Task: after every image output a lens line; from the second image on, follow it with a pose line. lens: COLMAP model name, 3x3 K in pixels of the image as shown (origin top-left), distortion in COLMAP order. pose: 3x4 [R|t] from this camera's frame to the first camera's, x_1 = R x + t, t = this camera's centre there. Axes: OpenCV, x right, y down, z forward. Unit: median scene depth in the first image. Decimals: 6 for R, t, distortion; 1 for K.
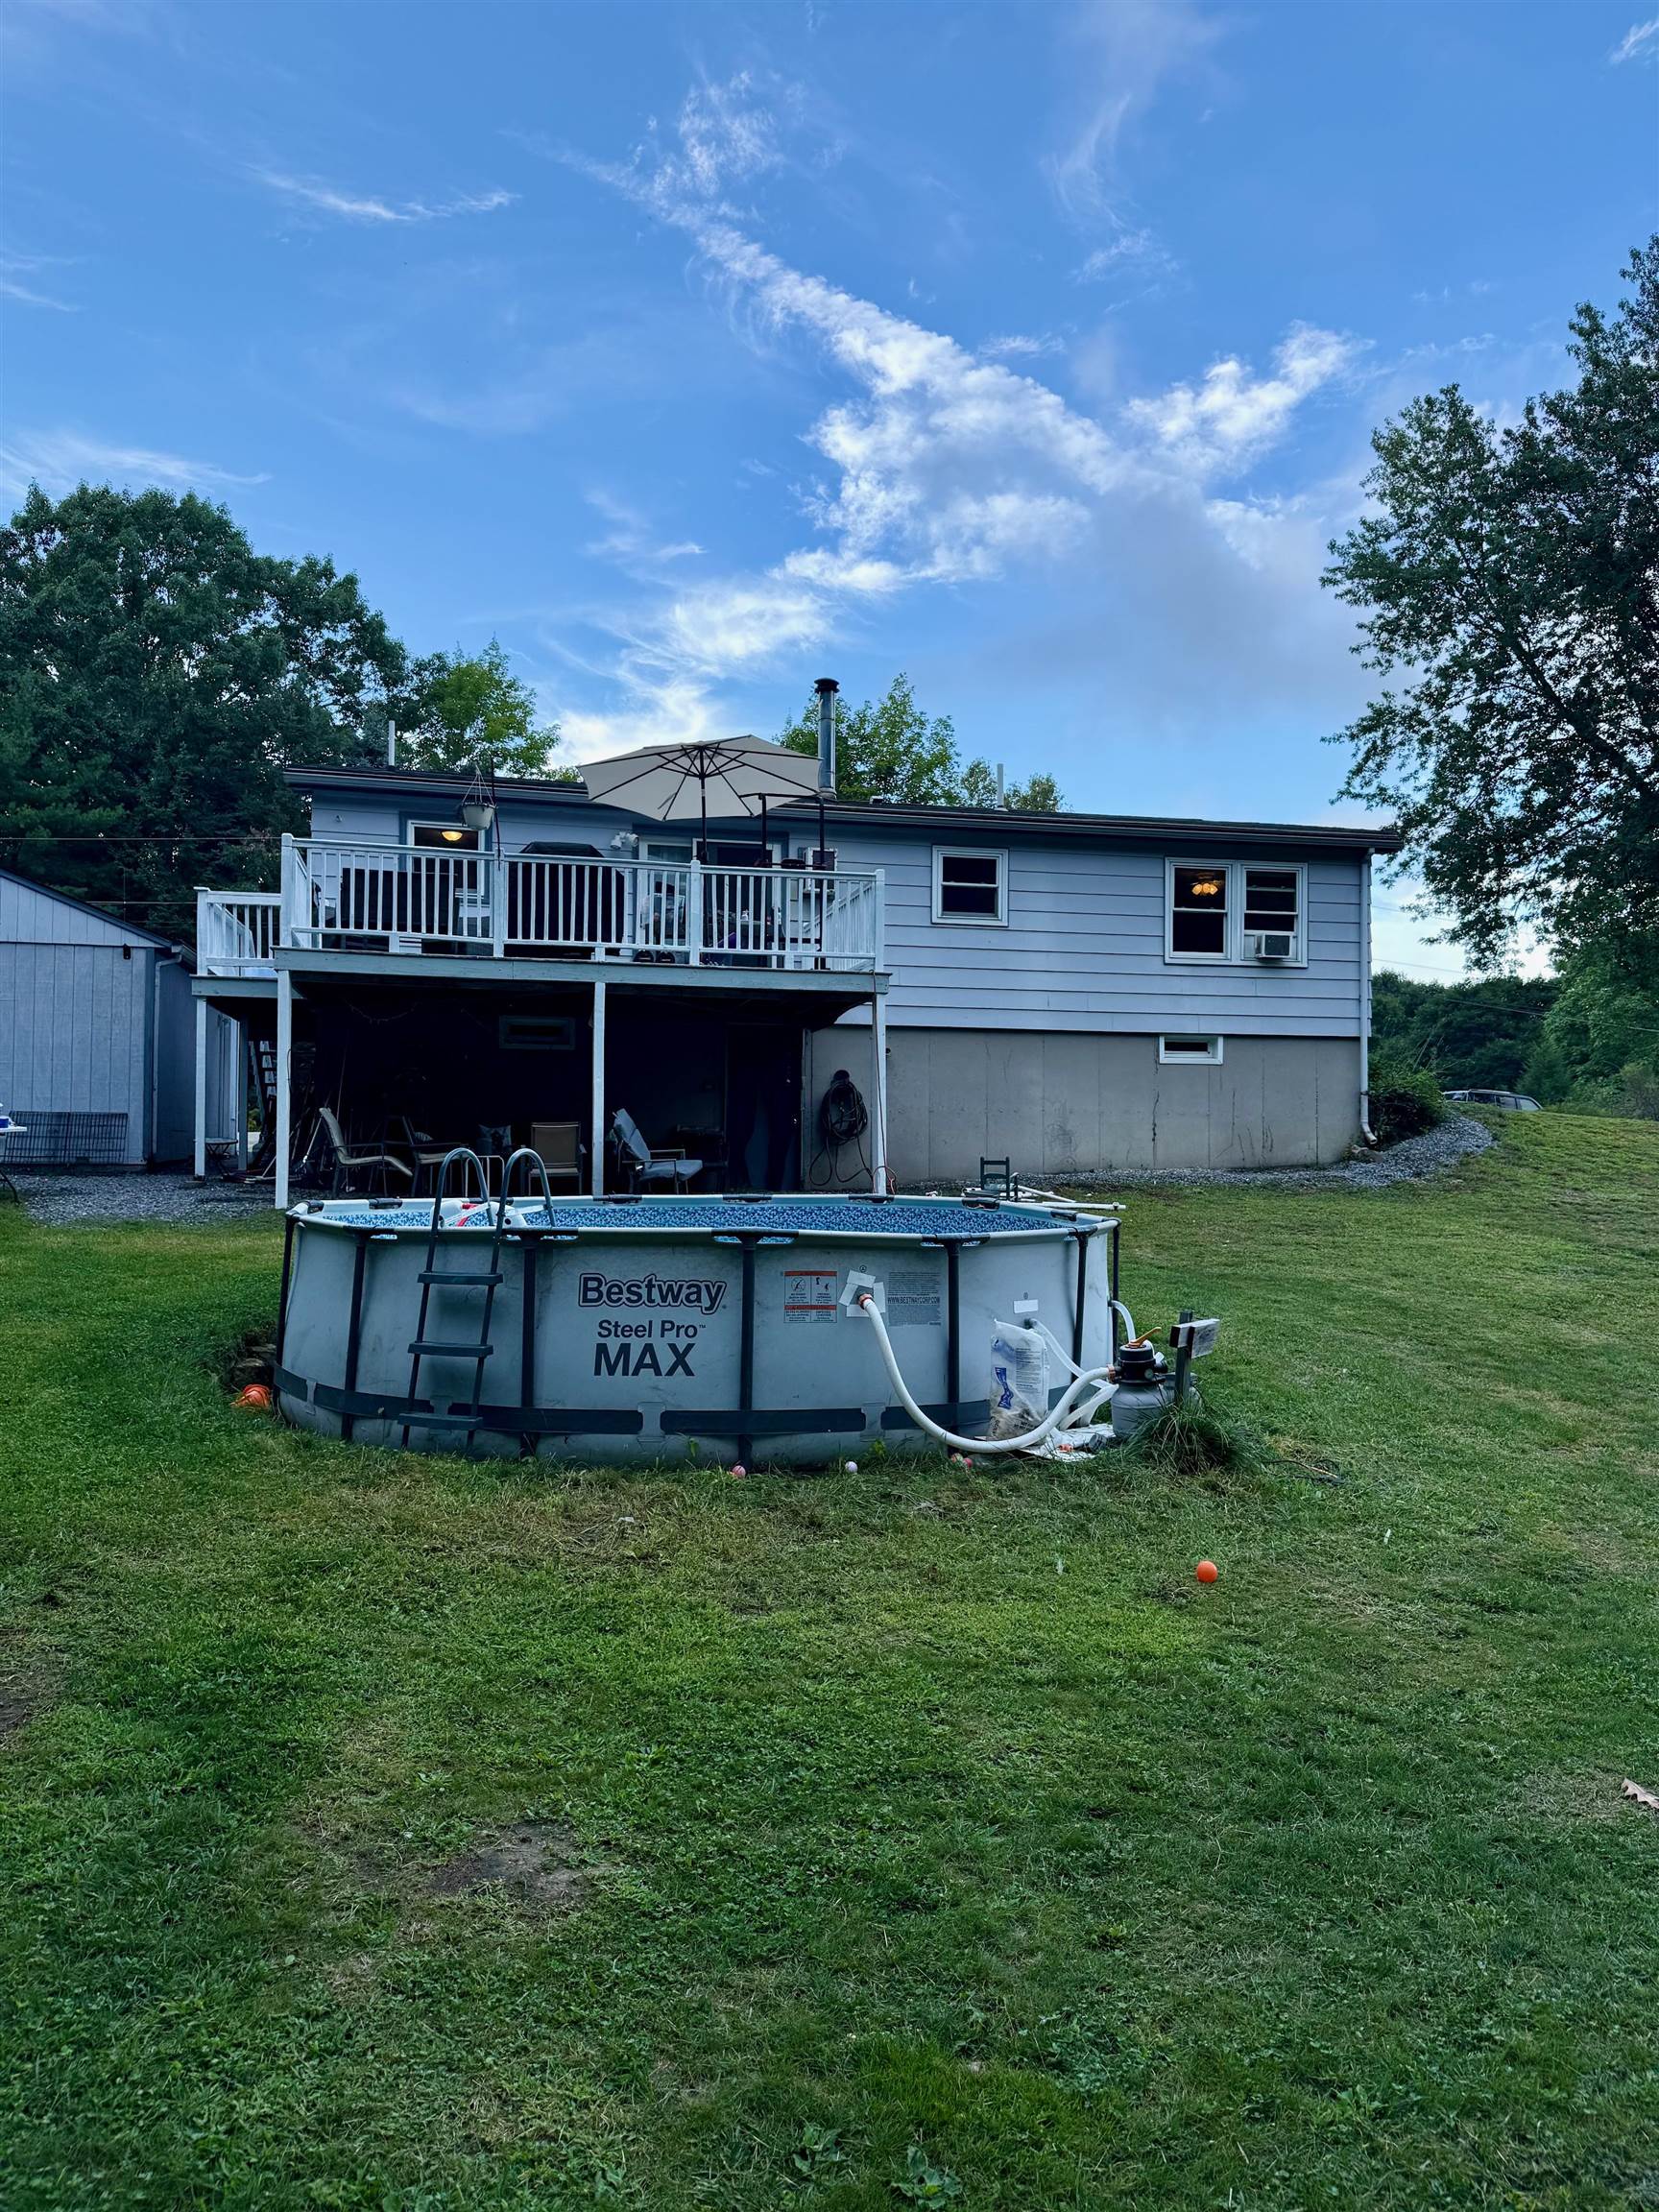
lens RADIAL K [[1552.5, 0, 834.1], [0, 1552.5, 1034.1], [0, 0, 1]] dist [0.172886, -0.337951]
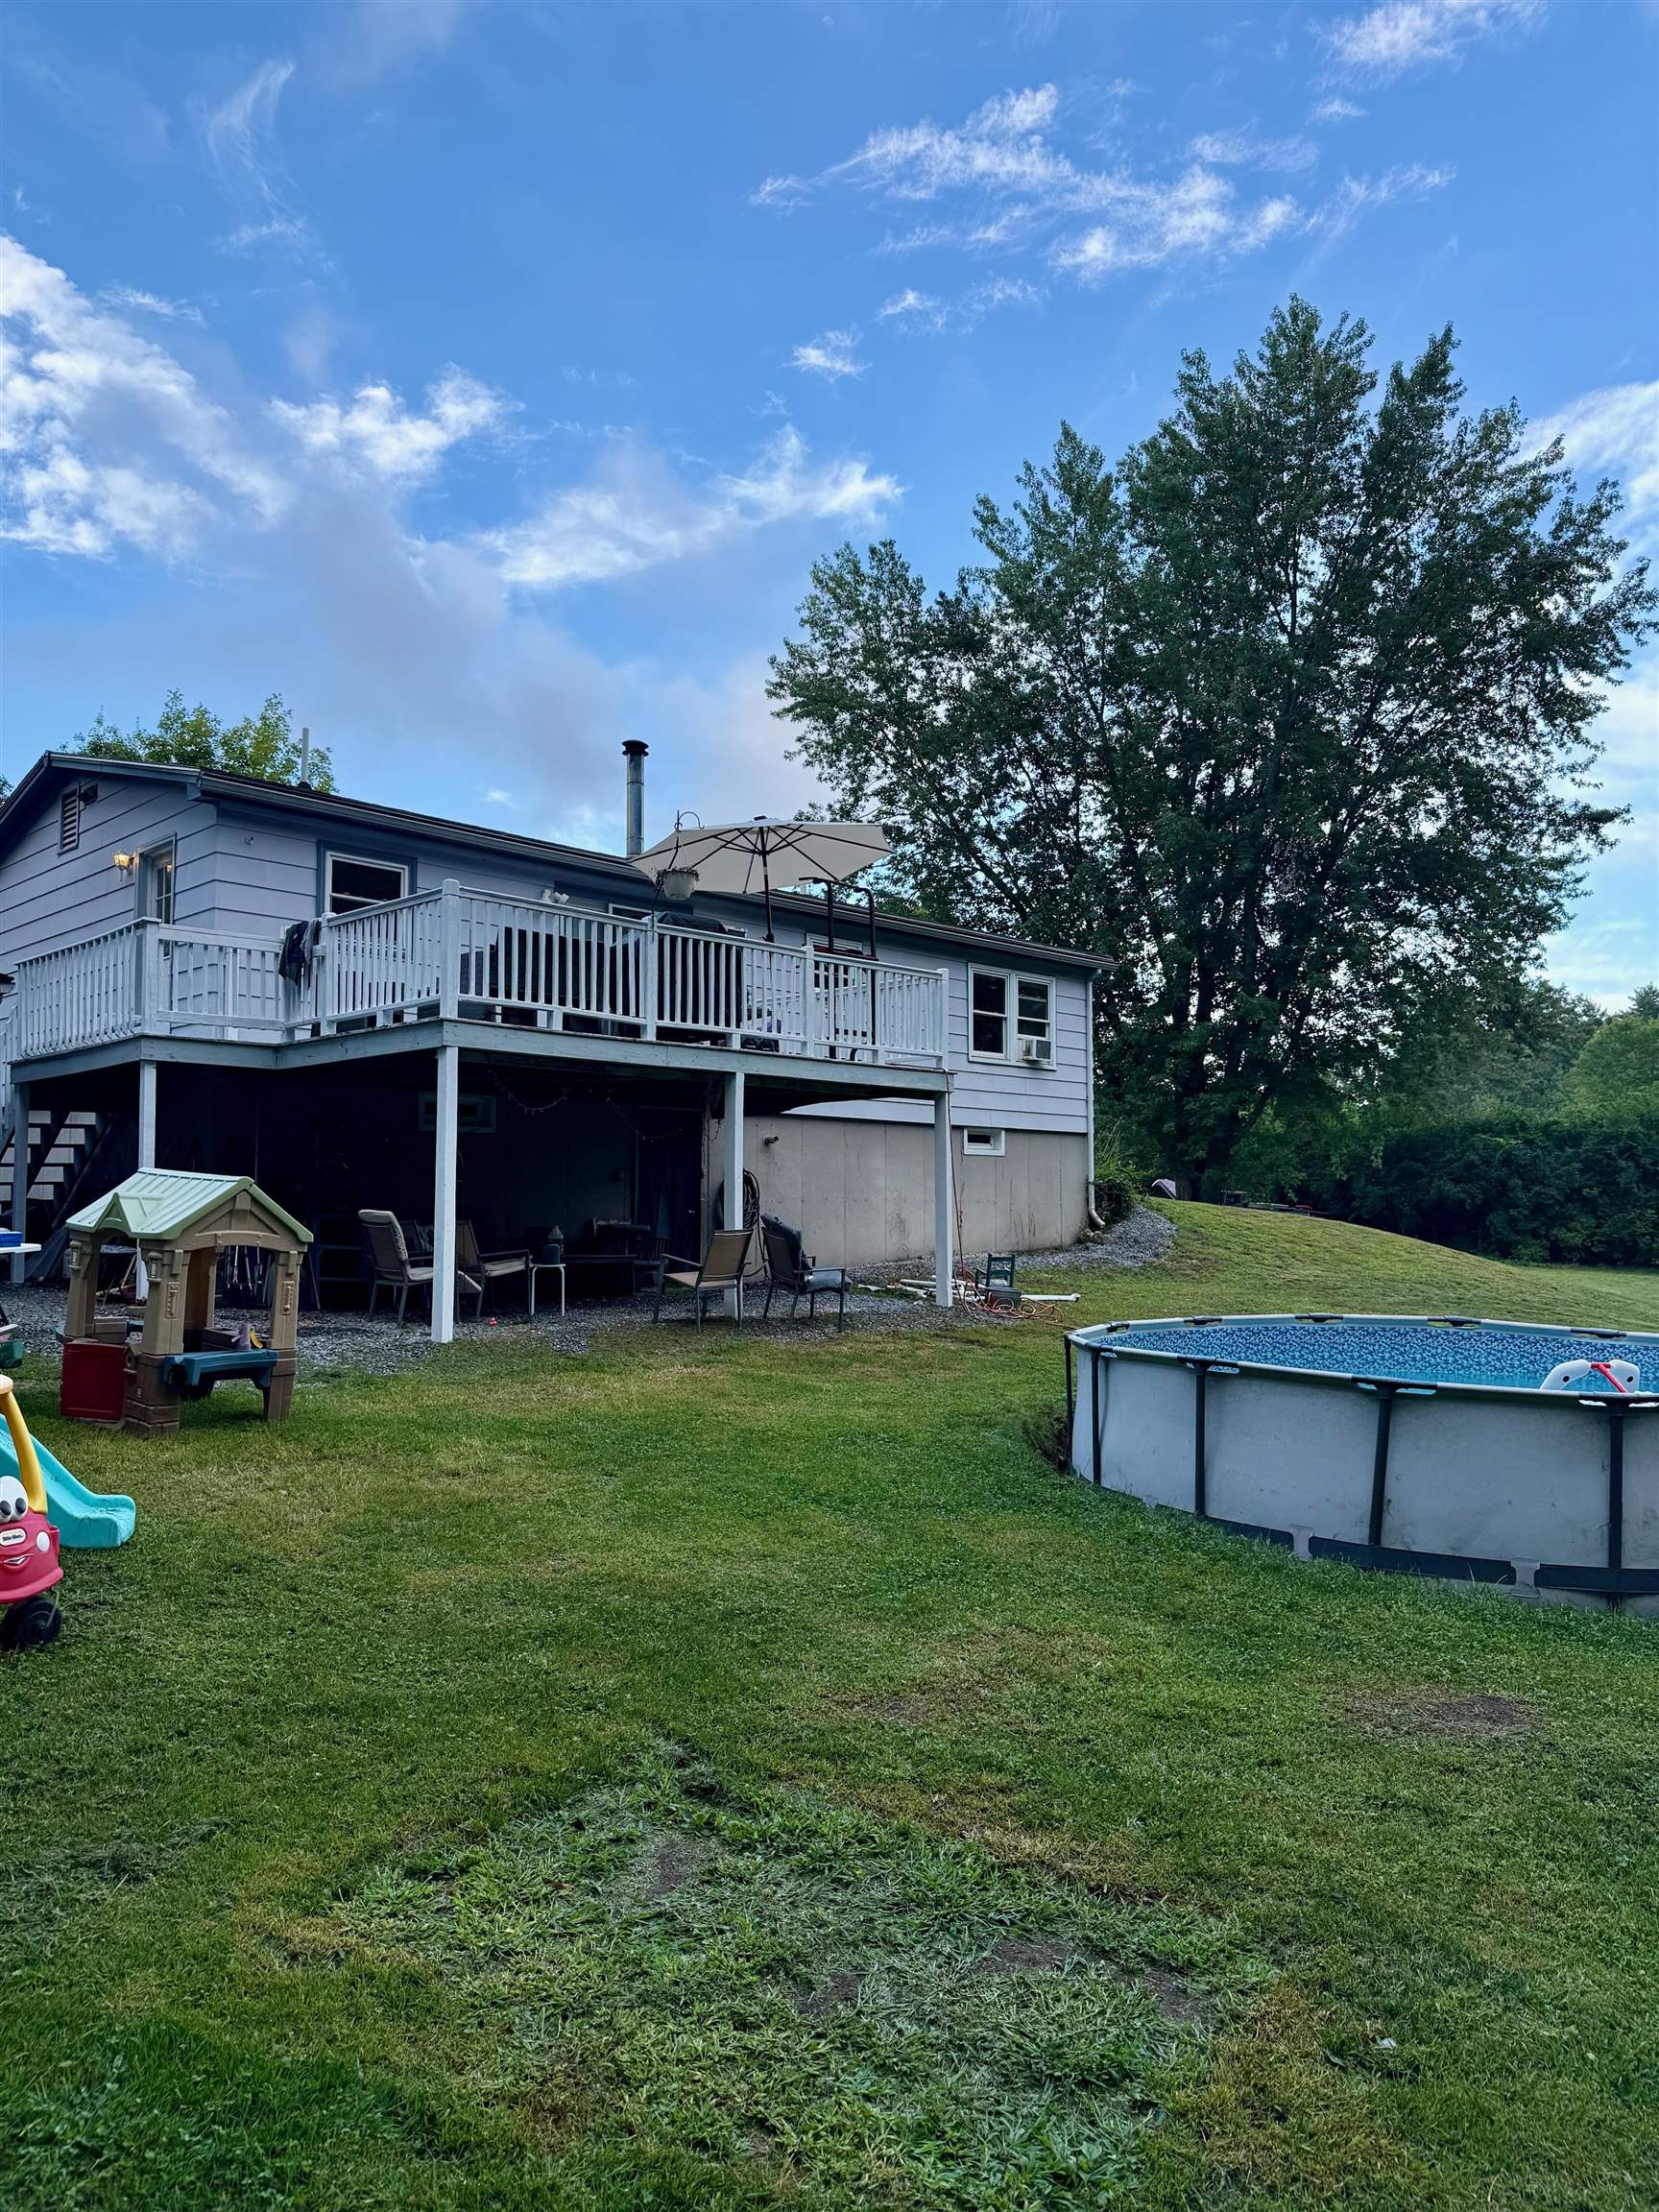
lens RADIAL K [[1540.5, 0, 830.6], [0, 1540.5, 1032.4], [0, 0, 1]] dist [0.199962, -0.001452]
pose [[0.845132, 0.058562, 0.531339, -0.430112], [-0.041557, 0.998171, -0.043915, -0.014155], [-0.532939, 0.015033, 0.846020, 0.150741]]
